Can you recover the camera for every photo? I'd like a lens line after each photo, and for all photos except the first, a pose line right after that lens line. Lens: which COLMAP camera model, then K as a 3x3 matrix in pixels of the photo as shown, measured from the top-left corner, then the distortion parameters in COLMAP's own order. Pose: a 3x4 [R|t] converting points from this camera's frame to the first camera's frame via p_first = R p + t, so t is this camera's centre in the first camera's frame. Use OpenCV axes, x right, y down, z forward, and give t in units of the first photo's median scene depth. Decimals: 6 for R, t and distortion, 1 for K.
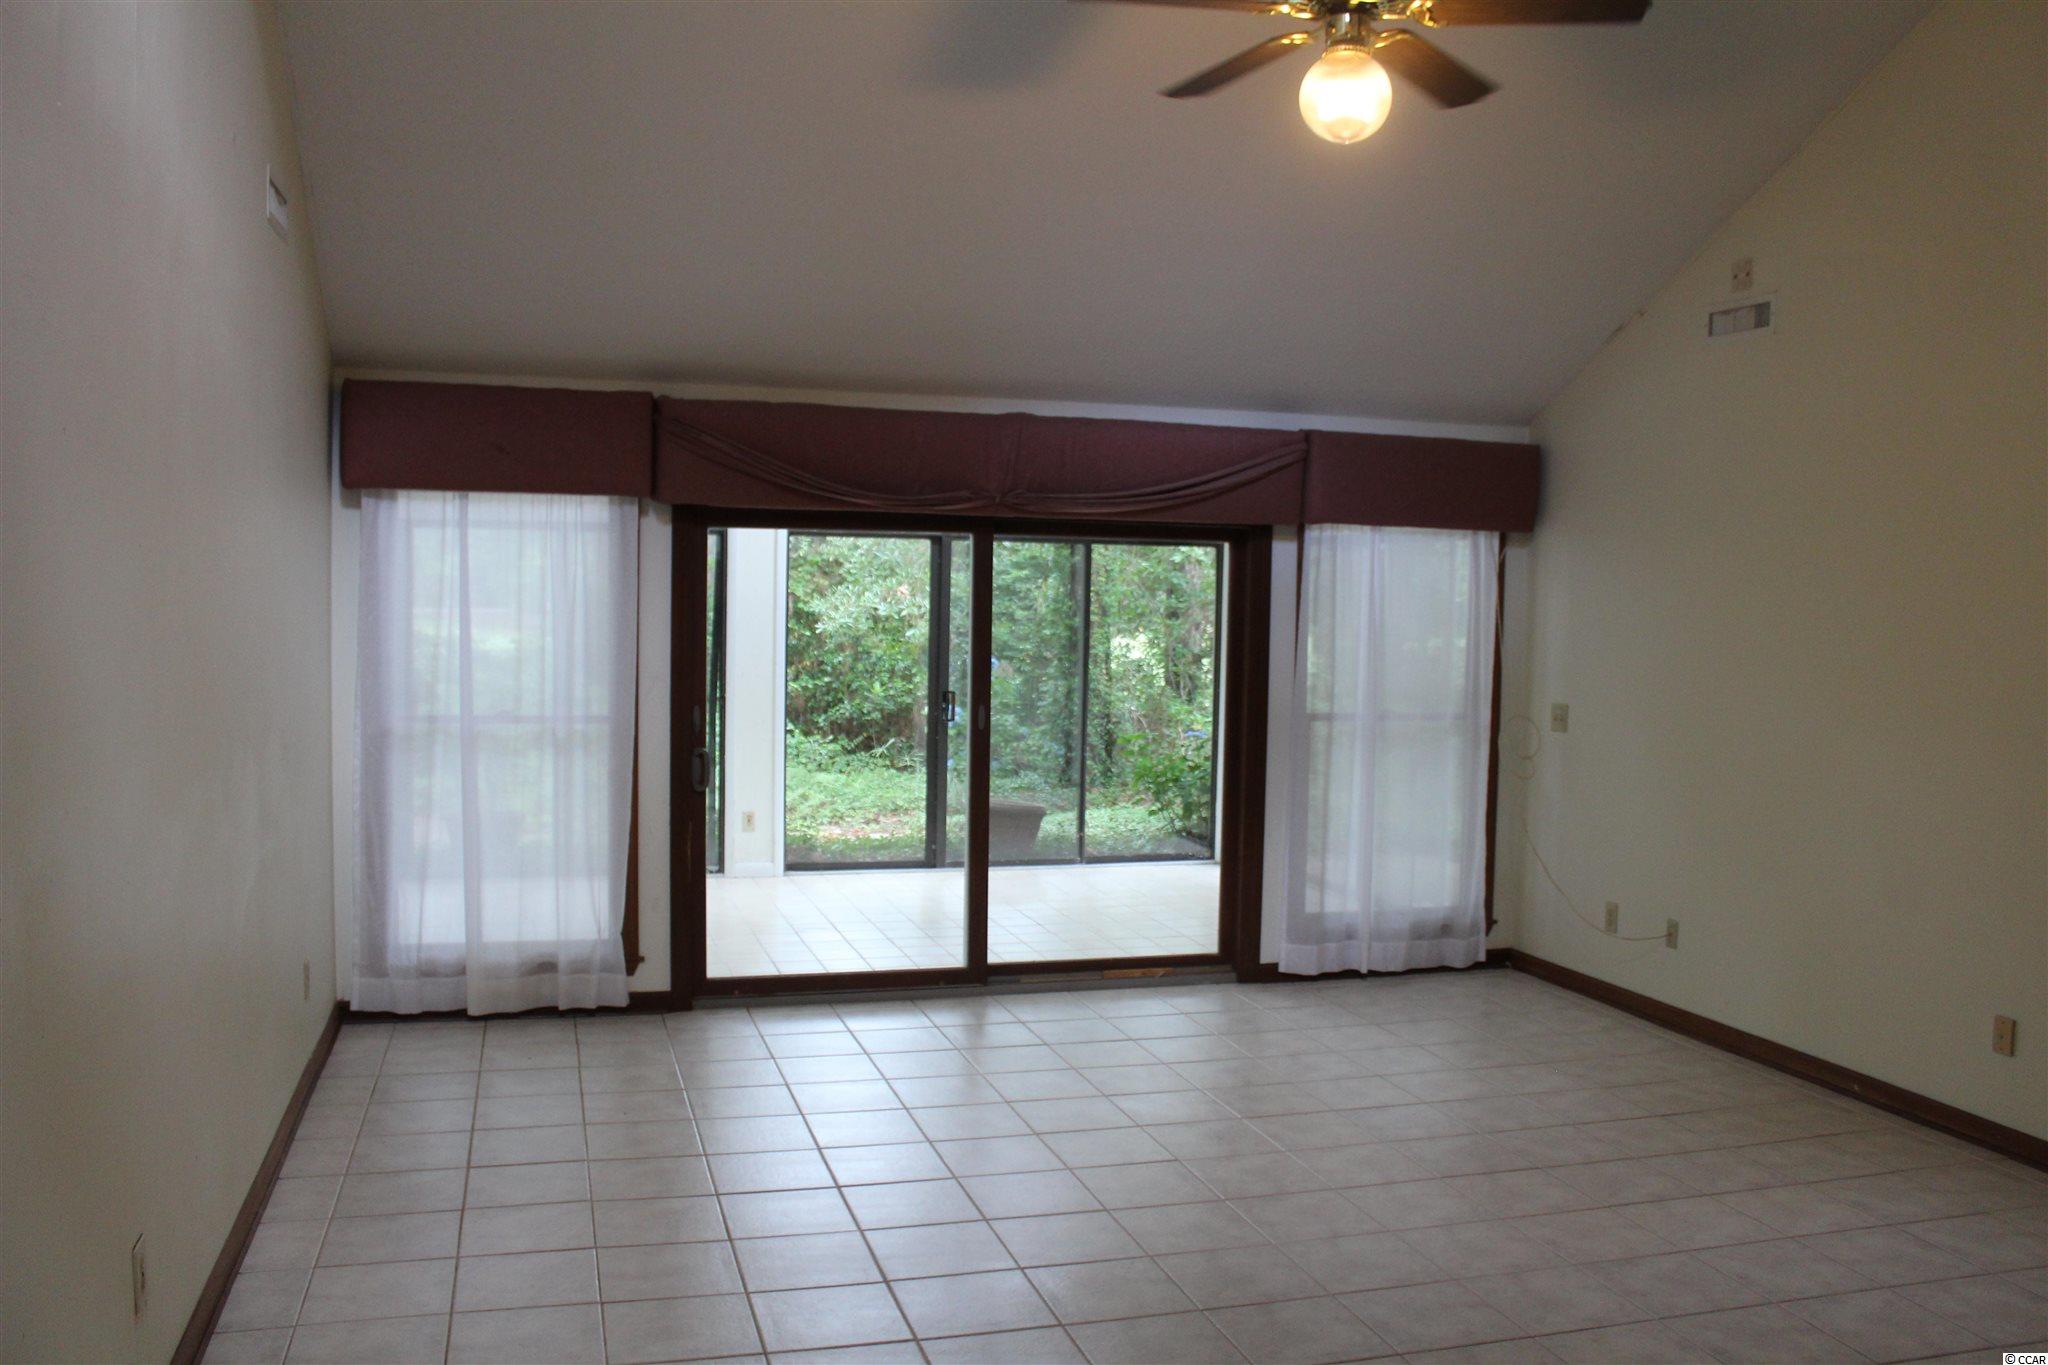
lens RADIAL K [[1704.9, 0, 1019.2], [0, 1704.9, 683.6], [0, 0, 1]] dist [-0.150668, 0.135204]
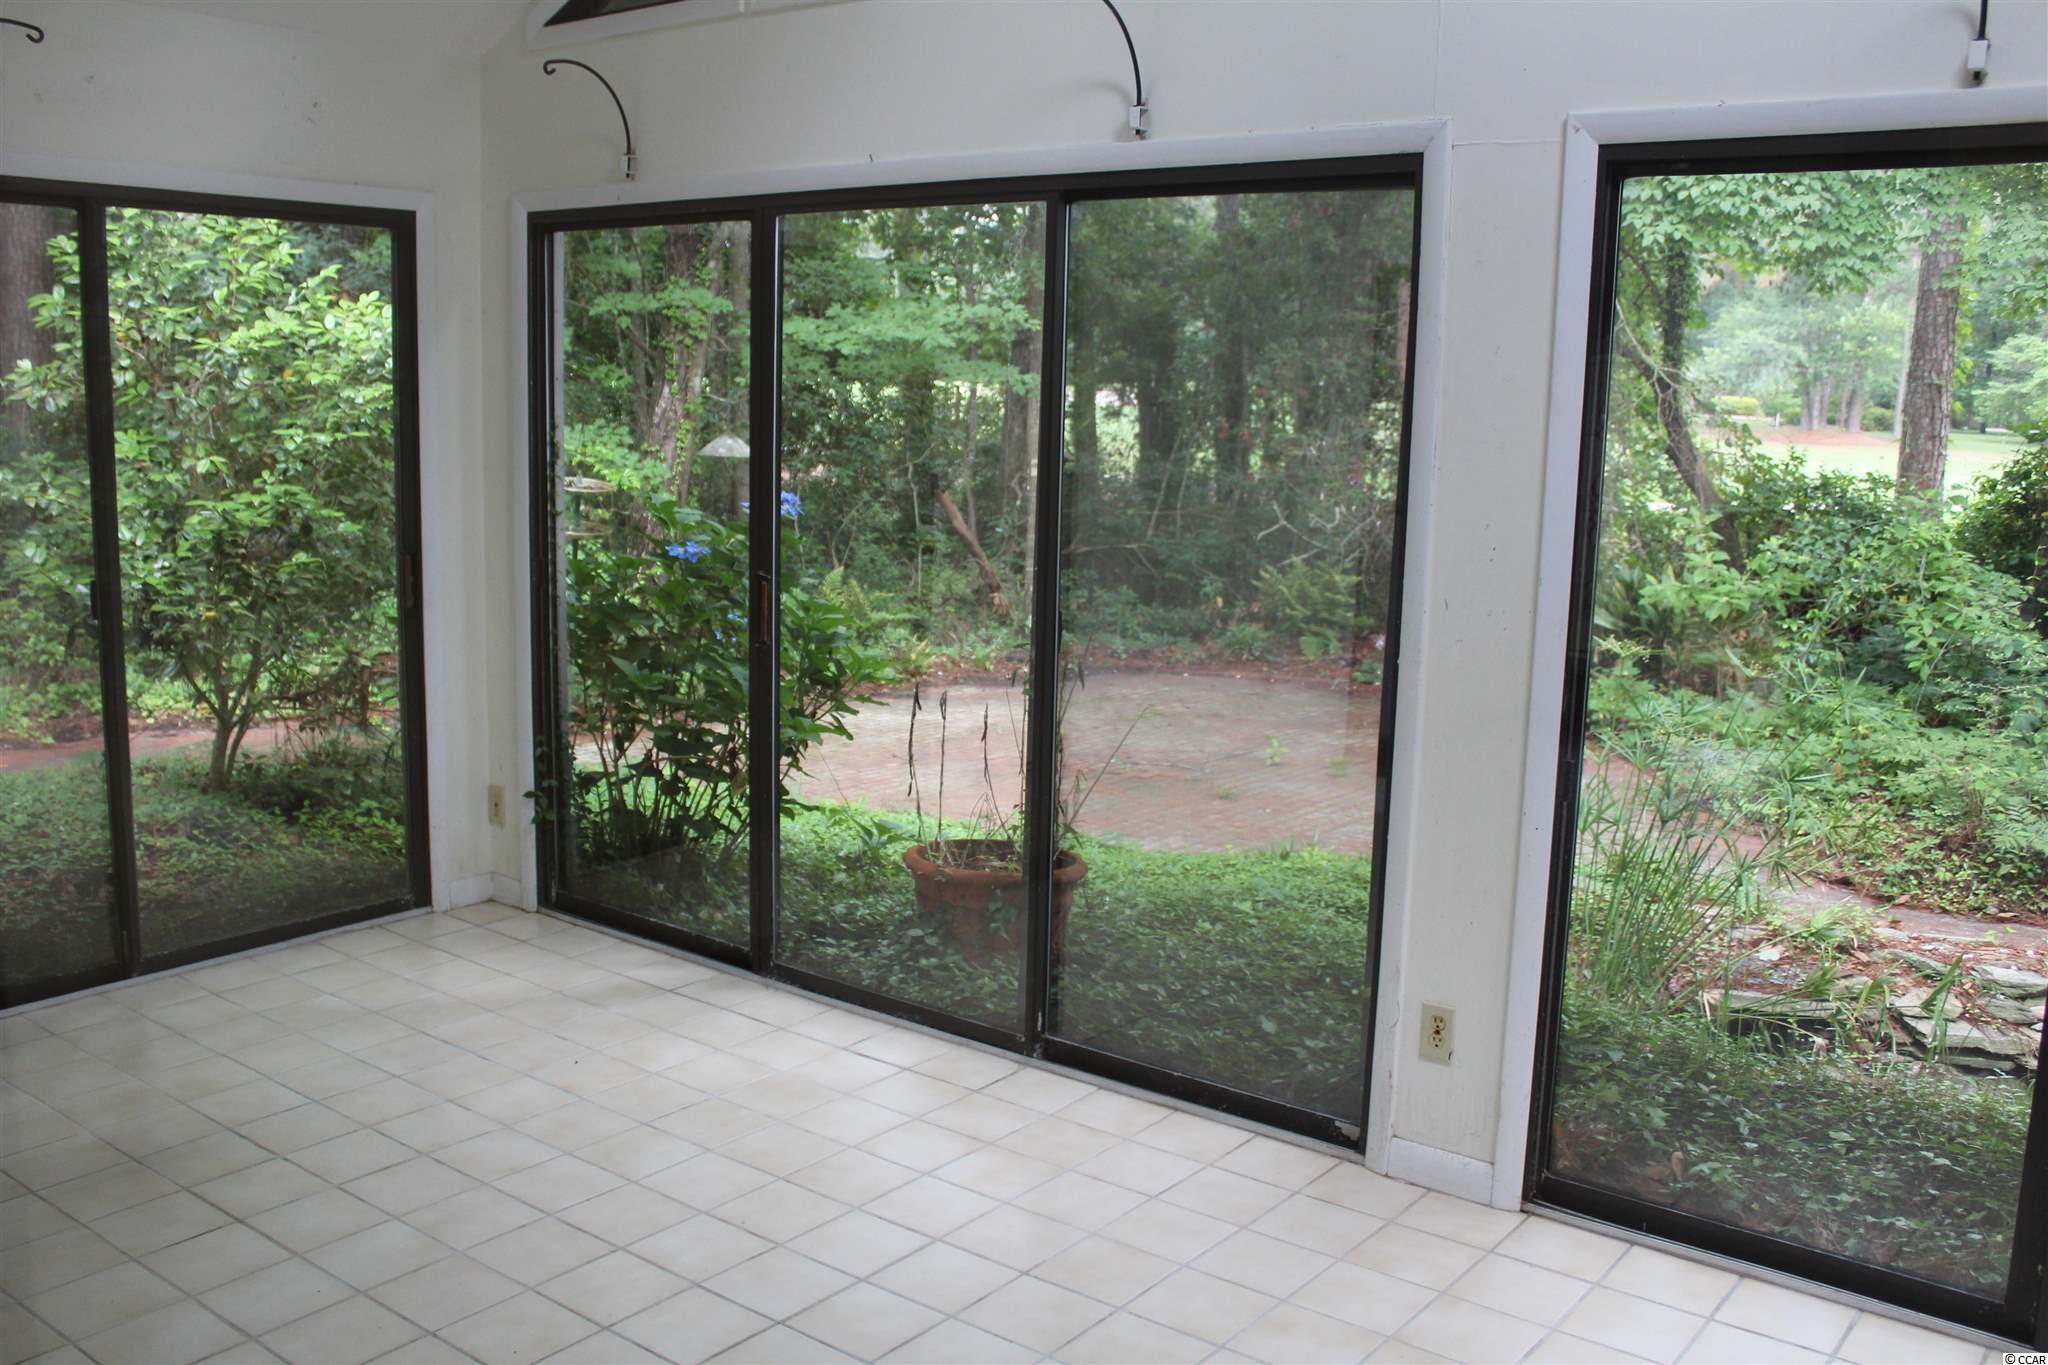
lens RADIAL K [[1803.1, 0, 1018.3], [0, 1803.1, 676.0], [0, 0, 1]] dist [-0.131167, 0.102292]
pose [[0.575609, 0.124883, -0.808133, 0.042377], [-0.053050, 0.991891, 0.115493, -0.015868], [0.816002, -0.023607, 0.577566, 0.405371]]
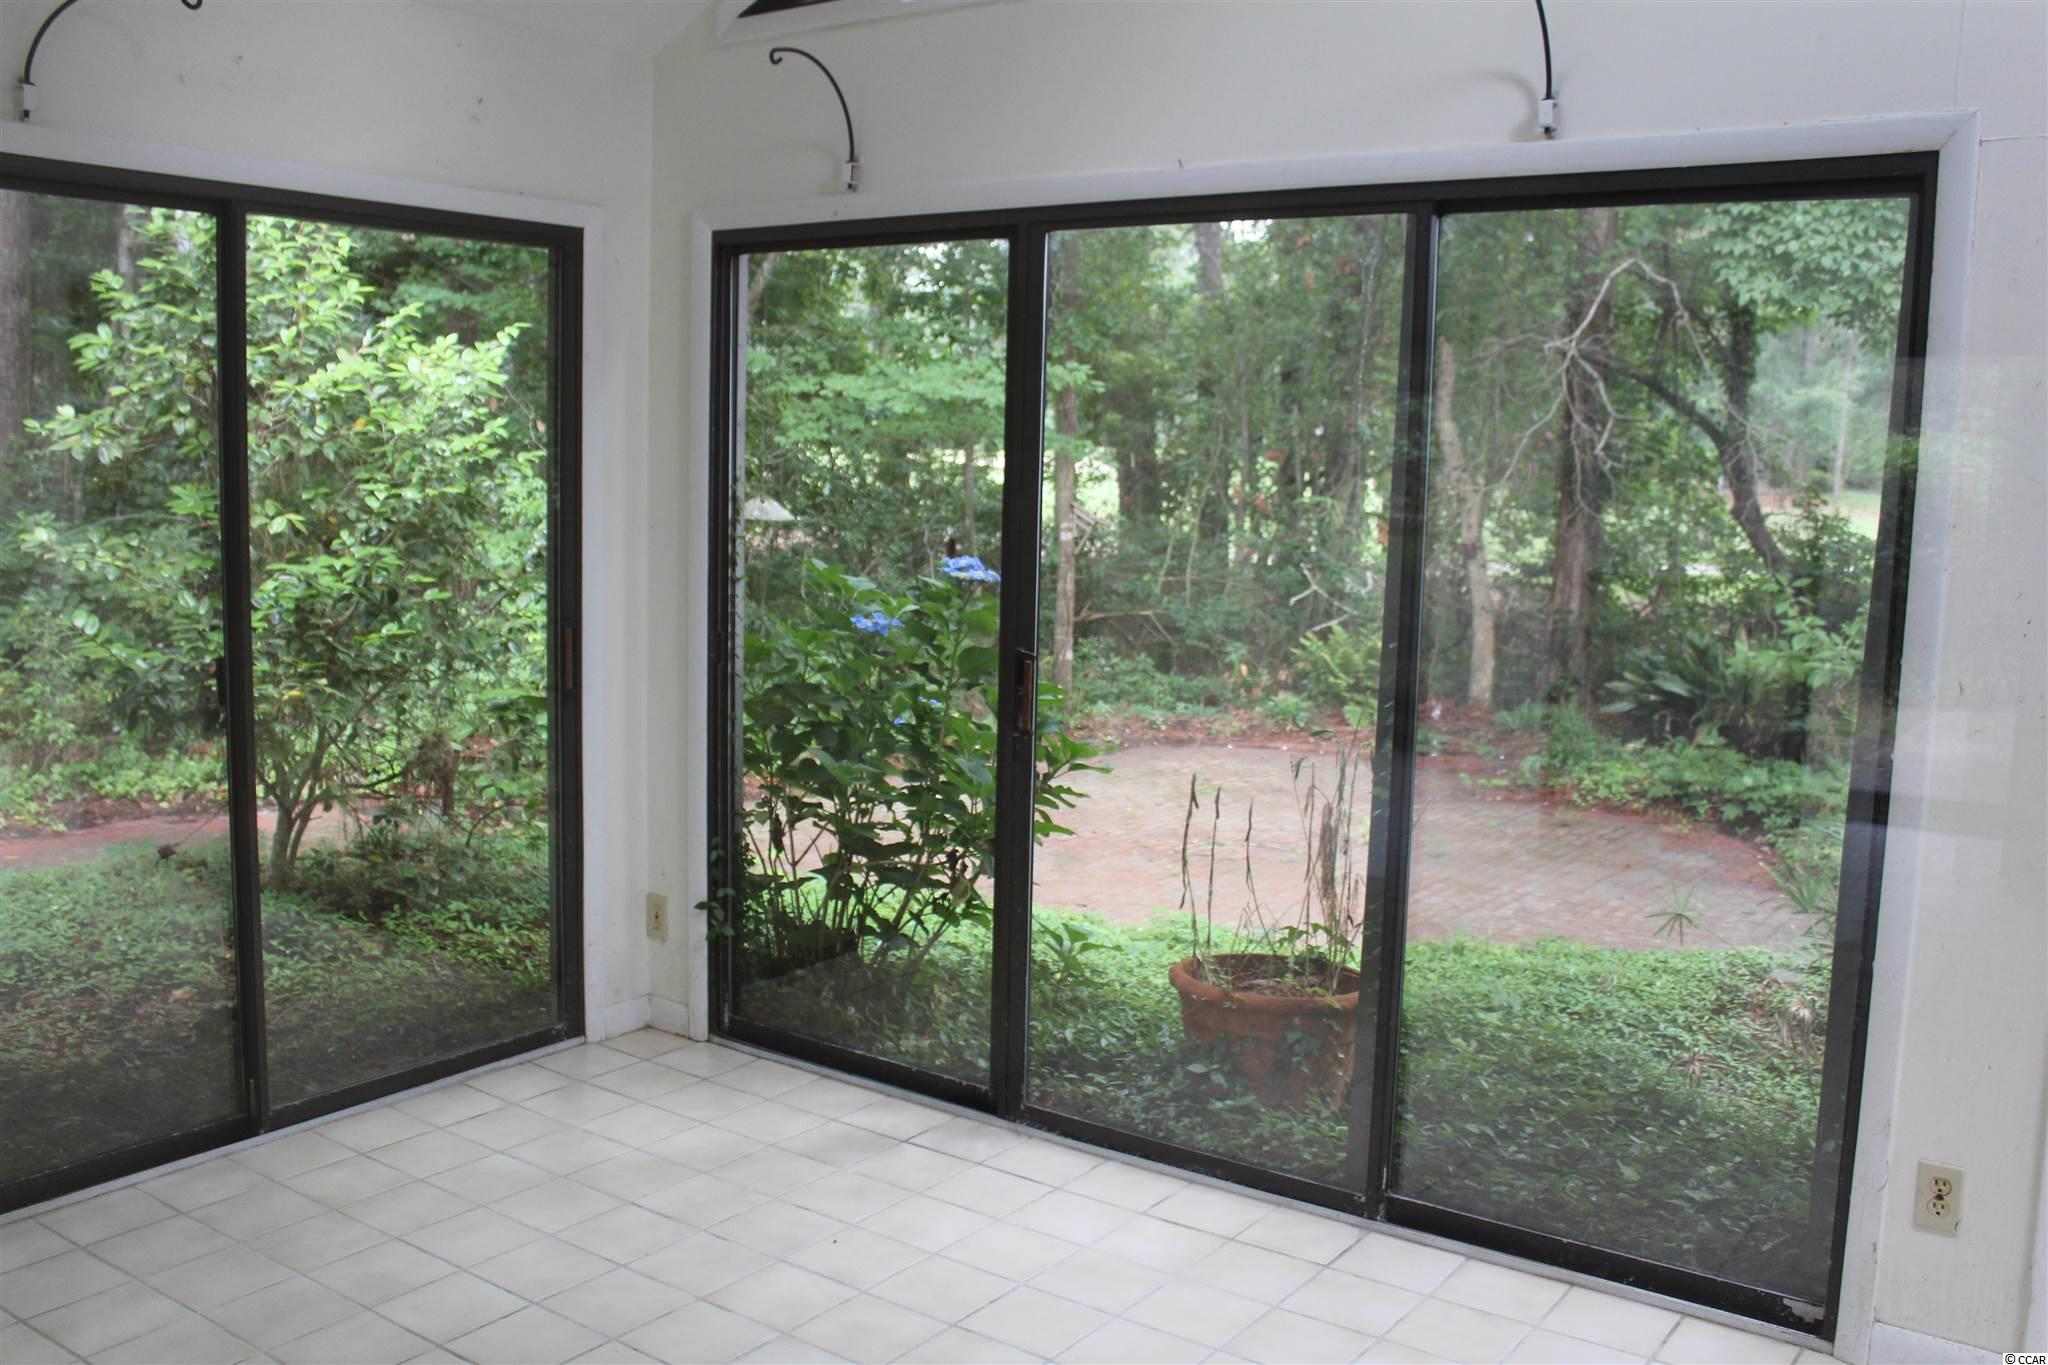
lens RADIAL K [[1803.1, 0, 1029.4], [0, 1803.1, 673.2], [0, 0, 1]] dist [-0.131167, 0.102292]
pose [[0.605553, 0.091972, -0.790473, -0.015160], [-0.052314, 0.995751, 0.075781, -0.012543], [0.794084, -0.004537, 0.607791, 0.391117]]
